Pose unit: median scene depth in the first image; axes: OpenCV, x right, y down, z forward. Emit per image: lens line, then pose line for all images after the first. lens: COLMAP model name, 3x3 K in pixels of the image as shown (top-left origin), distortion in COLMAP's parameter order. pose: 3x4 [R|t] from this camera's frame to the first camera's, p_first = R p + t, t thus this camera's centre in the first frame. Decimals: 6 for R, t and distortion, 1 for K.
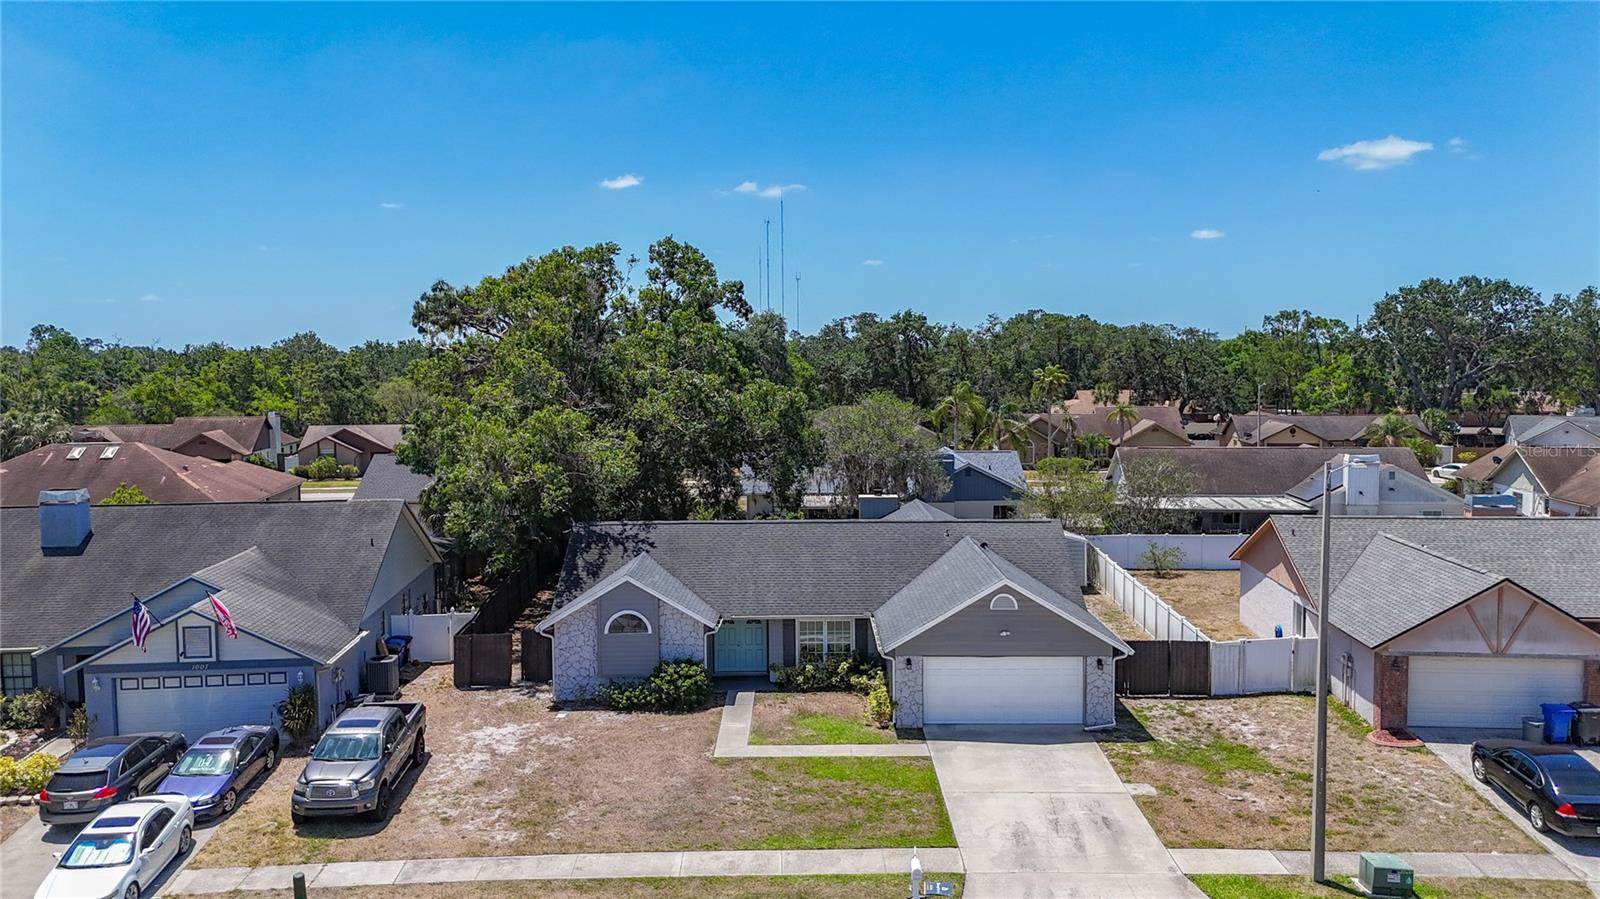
lens RADIAL K [[1172.3, 0, 793.1], [0, 1172.3, 443.5], [0, 0, 1]] dist [0.087725, -0.099716]
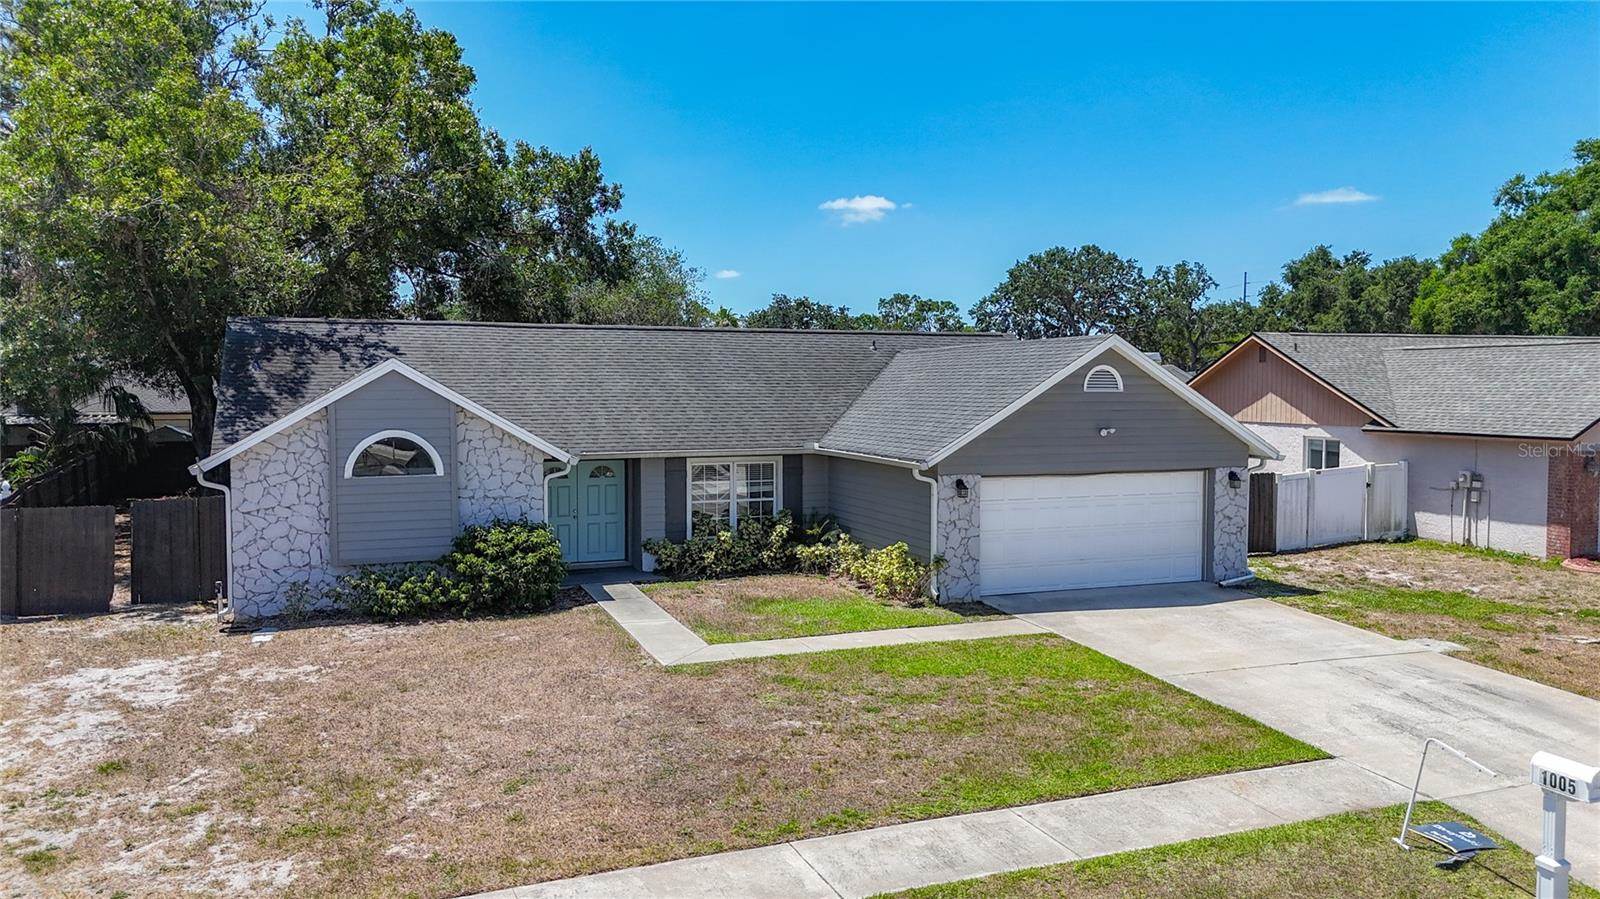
lens RADIAL K [[1172.3, 0, 793.1], [0, 1172.3, 443.5], [0, 0, 1]] dist [0.087725, -0.099716]
pose [[0.930417, -0.008679, 0.366399, -0.171799], [0.018076, 0.999590, -0.022225, 0.165992], [-0.366055, 0.027301, 0.930192, 0.473096]]
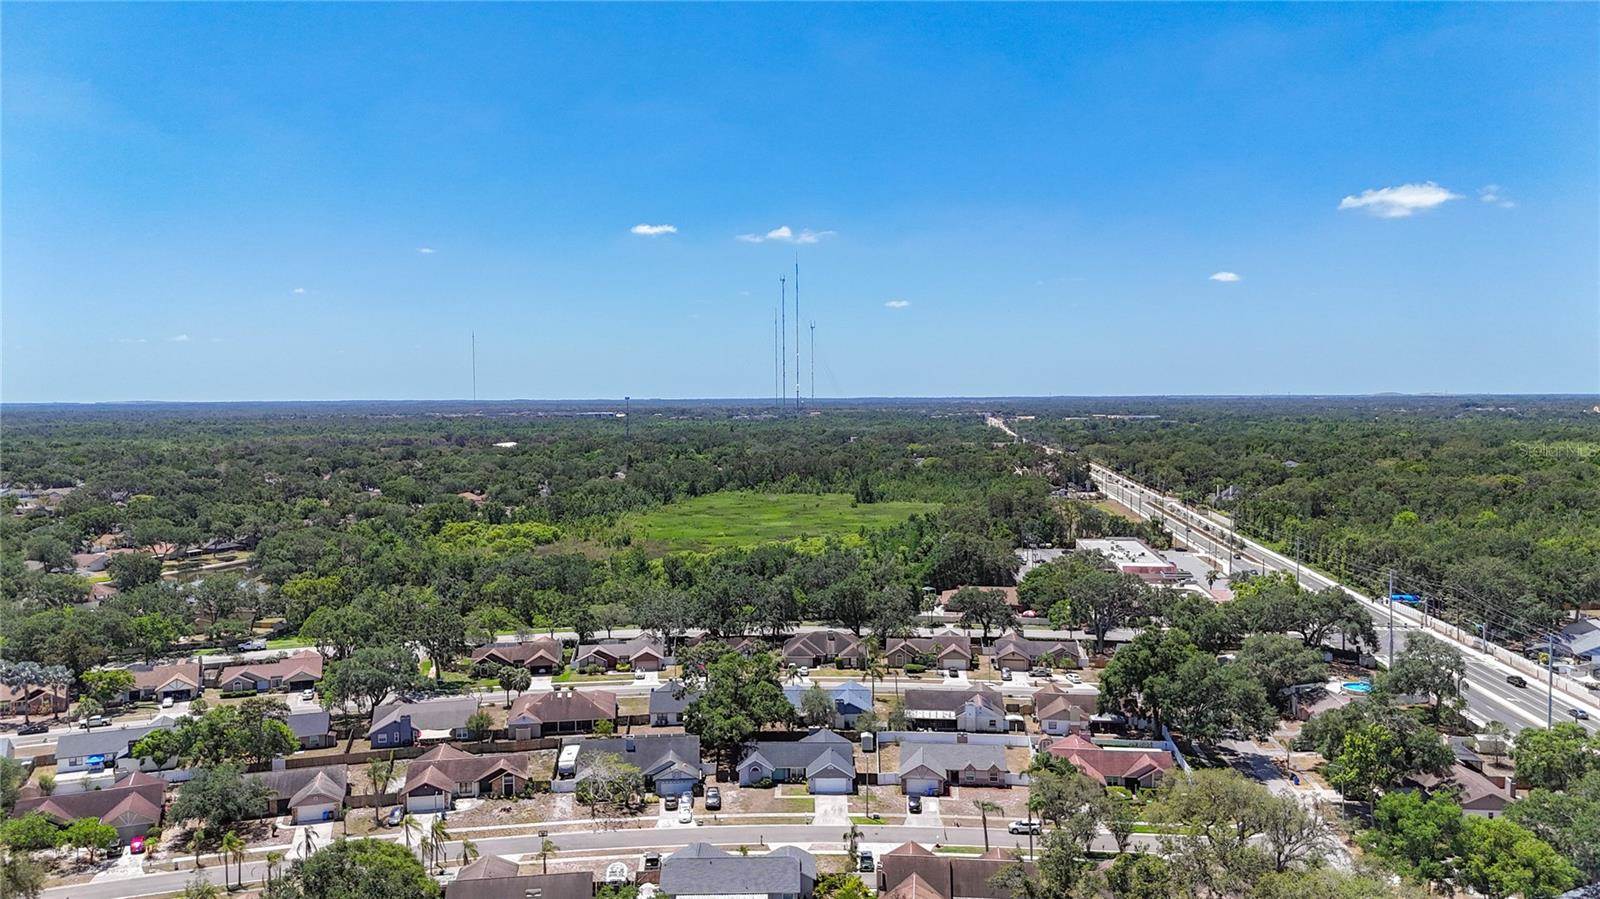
lens RADIAL K [[1172.3, 0, 793.1], [0, 1172.3, 443.5], [0, 0, 1]] dist [0.087725, -0.099716]
pose [[0.999916, 0.001994, -0.012813, 0.074159], [-0.002385, 0.999530, -0.030557, -1.054057], [0.012746, 0.030585, 0.999451, -3.938022]]
